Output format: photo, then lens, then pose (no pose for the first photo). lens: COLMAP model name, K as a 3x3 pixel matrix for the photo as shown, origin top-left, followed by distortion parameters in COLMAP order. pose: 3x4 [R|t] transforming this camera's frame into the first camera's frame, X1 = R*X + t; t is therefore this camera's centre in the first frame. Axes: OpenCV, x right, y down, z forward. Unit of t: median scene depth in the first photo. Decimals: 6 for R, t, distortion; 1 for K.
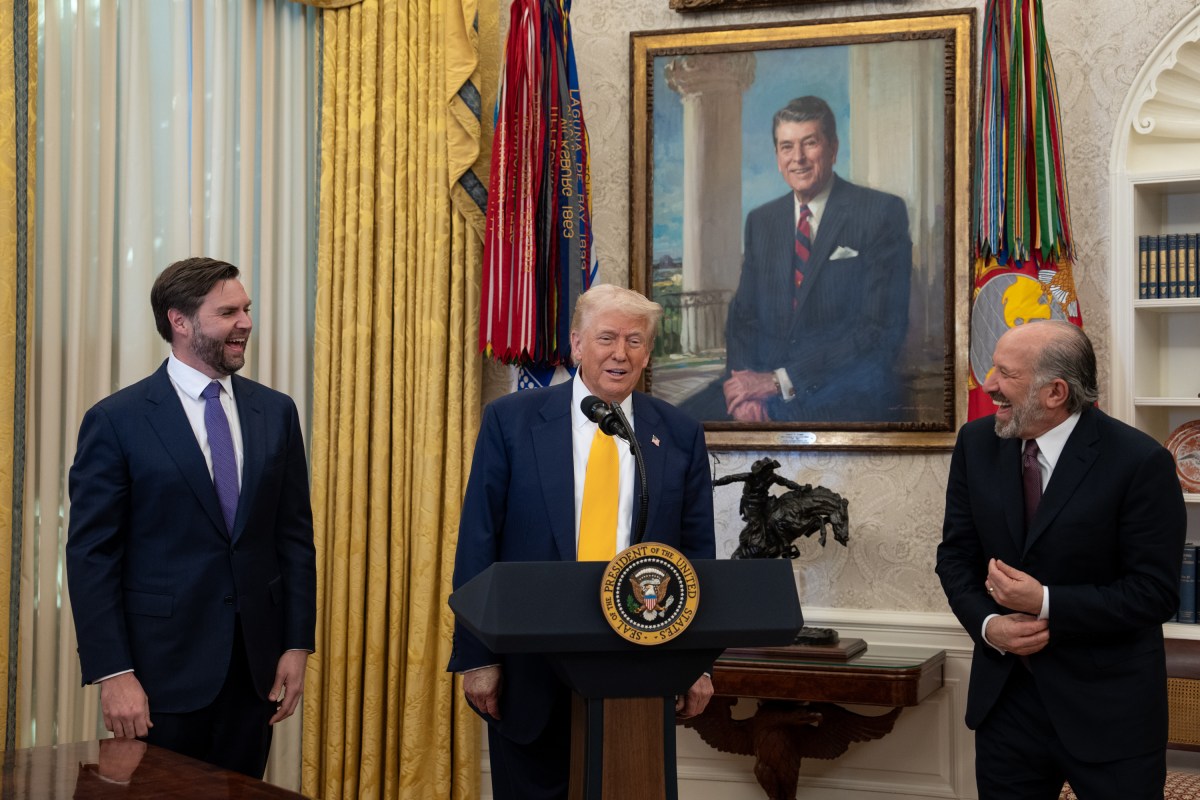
lens RADIAL K [[1862.8, 0, 662.6], [0, 1862.8, 355.0], [0, 0, 1]] dist [0.138923, 0.105960]
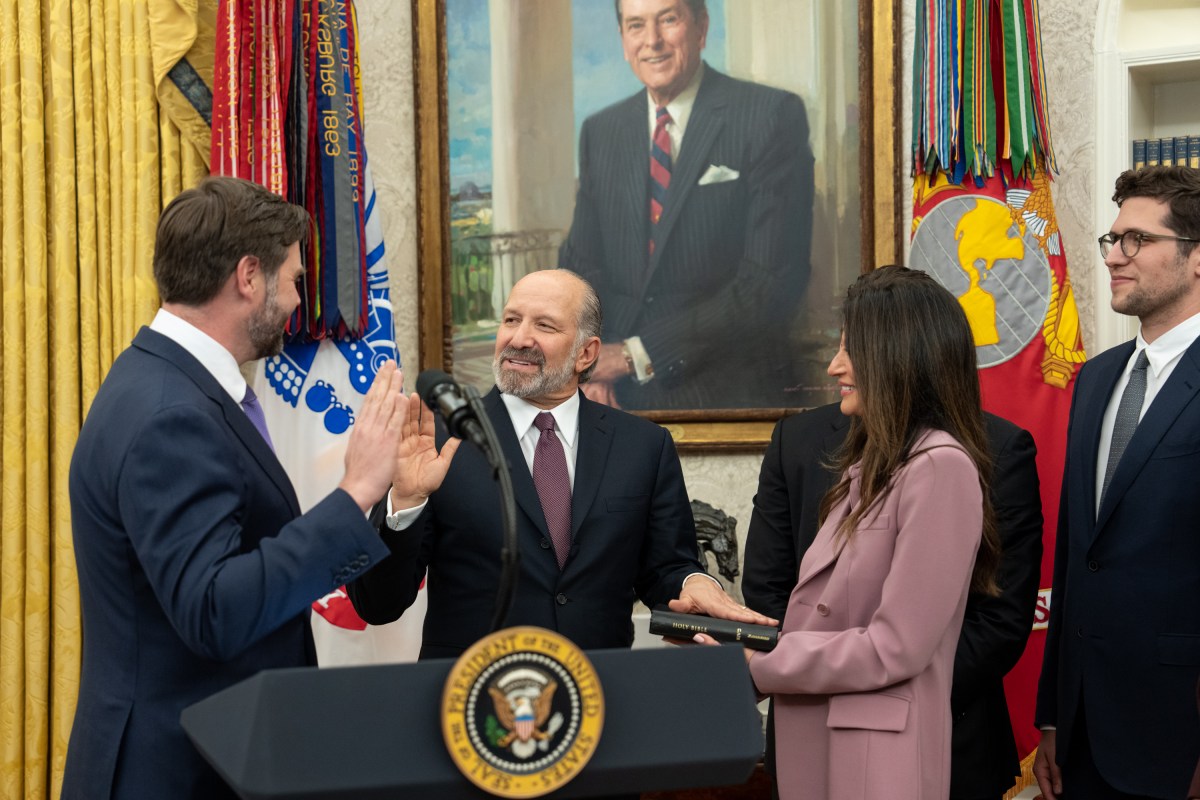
lens RADIAL K [[2110.5, 0, 583.9], [0, 2110.5, 418.0], [0, 0, 1]] dist [0.261031, 0.027233]
pose [[0.996164, -0.022916, 0.084455, -0.025472], [0.019114, 0.998779, 0.045552, 0.000795], [-0.085395, -0.043763, 0.995386, 0.186904]]
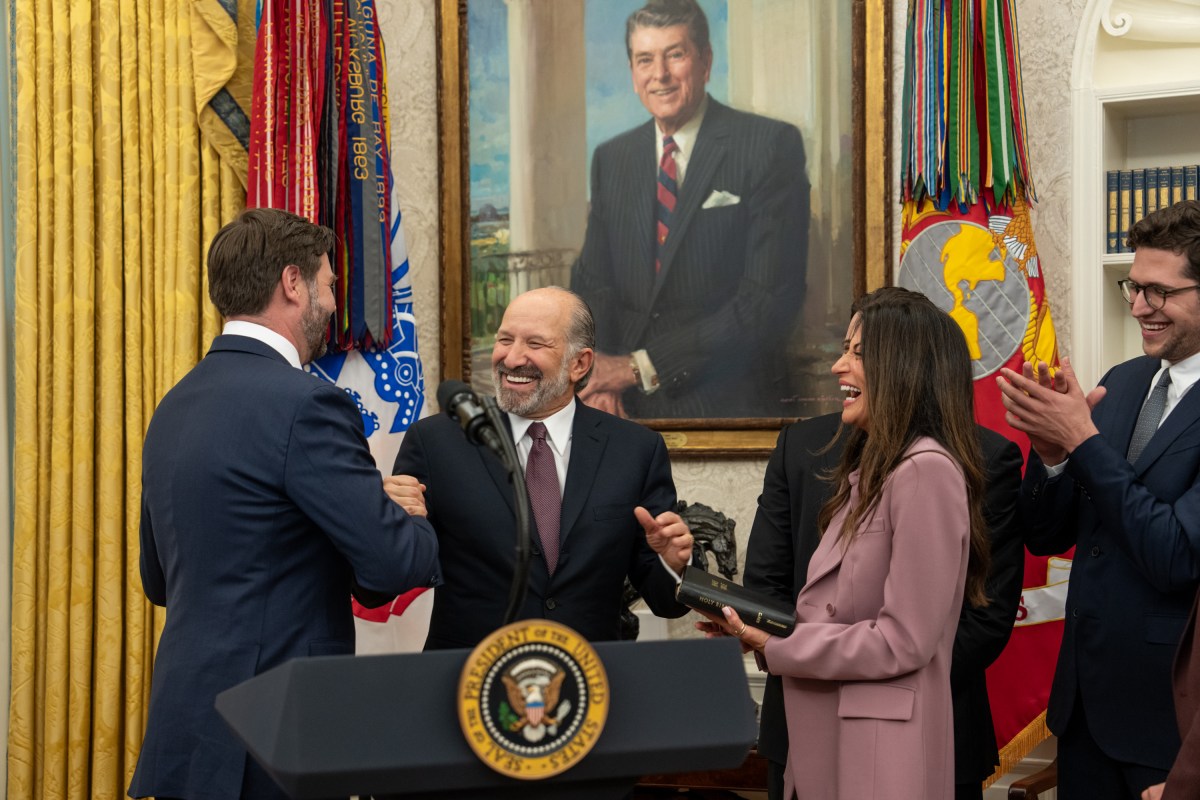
lens RADIAL K [[1989.9, 0, 589.7], [0, 1989.9, 401.9], [0, 0, 1]] dist [0.234375, 0.044541]
pose [[0.996518, -0.014135, 0.082174, -0.025569], [0.011356, 0.999351, 0.034196, 0.000145], [-0.082604, -0.033144, 0.996031, 0.180240]]
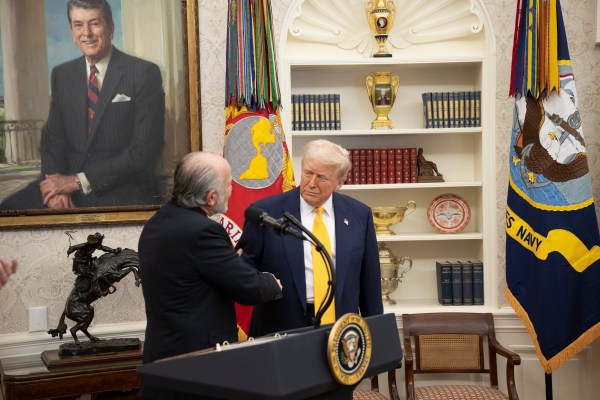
lens RADIAL K [[971.2, 0, 301.4], [0, 971.2, 203.0], [0, 0, 1]] dist [0.247064, 0.180933]
pose [[0.783215, -0.042352, 0.620307, -0.296649], [0.001816, 0.997829, 0.065833, -0.020746], [-0.621749, -0.050435, 0.781591, 0.257610]]
